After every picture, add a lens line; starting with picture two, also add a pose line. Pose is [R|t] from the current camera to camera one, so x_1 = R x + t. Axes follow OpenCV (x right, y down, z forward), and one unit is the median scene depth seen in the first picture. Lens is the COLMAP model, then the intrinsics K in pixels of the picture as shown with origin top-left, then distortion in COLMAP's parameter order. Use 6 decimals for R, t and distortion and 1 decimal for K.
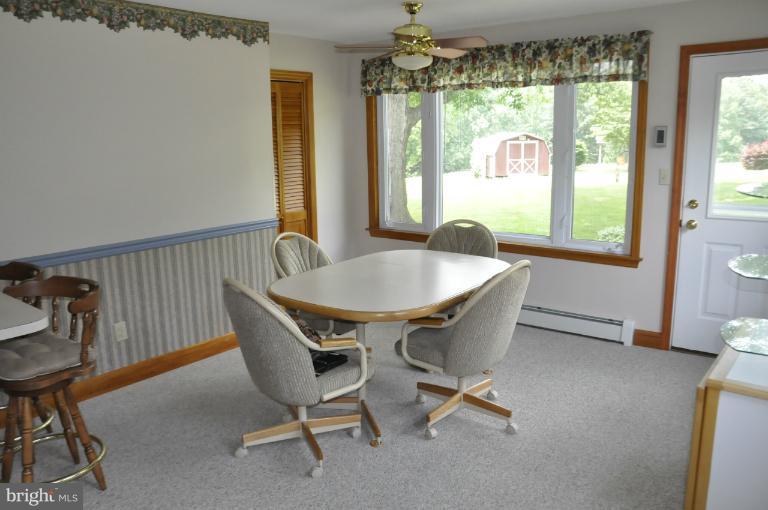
lens RADIAL K [[608.7, 0, 384.0], [0, 608.7, 255.0], [0, 0, 1]] dist [-0.062399, -0.000103]
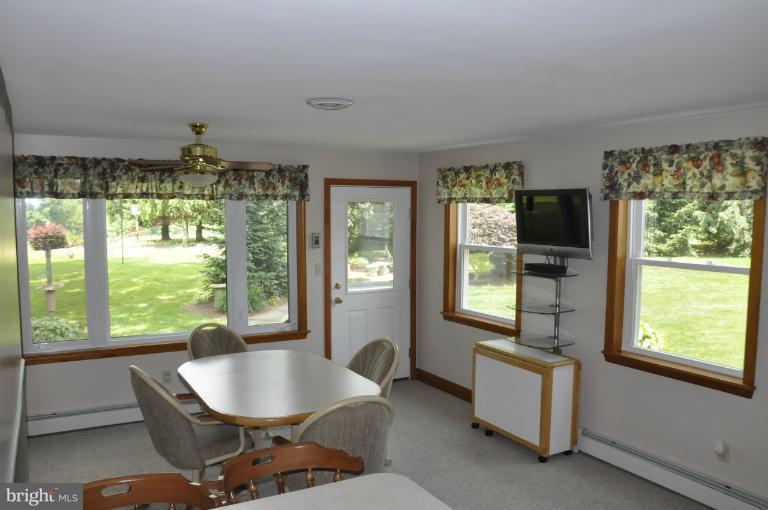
lens RADIAL K [[603.9, 0, 382.1], [0, 603.9, 263.6], [0, 0, 1]] dist [-0.124080, -0.000434]
pose [[0.369731, -0.065574, 0.926822, -0.774575], [0.168579, 0.985685, 0.002488, -0.122350], [-0.913718, 0.155323, 0.375493, 0.341633]]
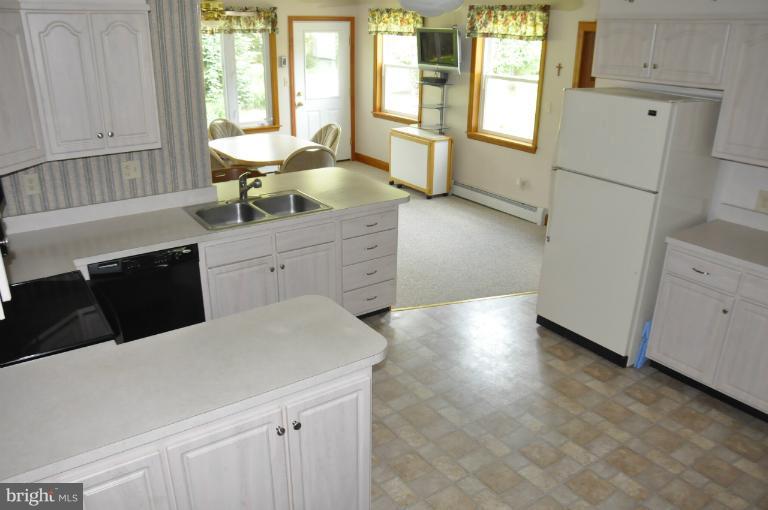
lens RADIAL K [[603.9, 0, 382.1], [0, 603.9, 263.6], [0, 0, 1]] dist [-0.124080, -0.000434]
pose [[0.292387, -0.340416, 0.893659, -1.410330], [0.166565, 0.938341, 0.302939, -0.109944], [-0.941683, 0.060277, 0.331060, 0.085358]]
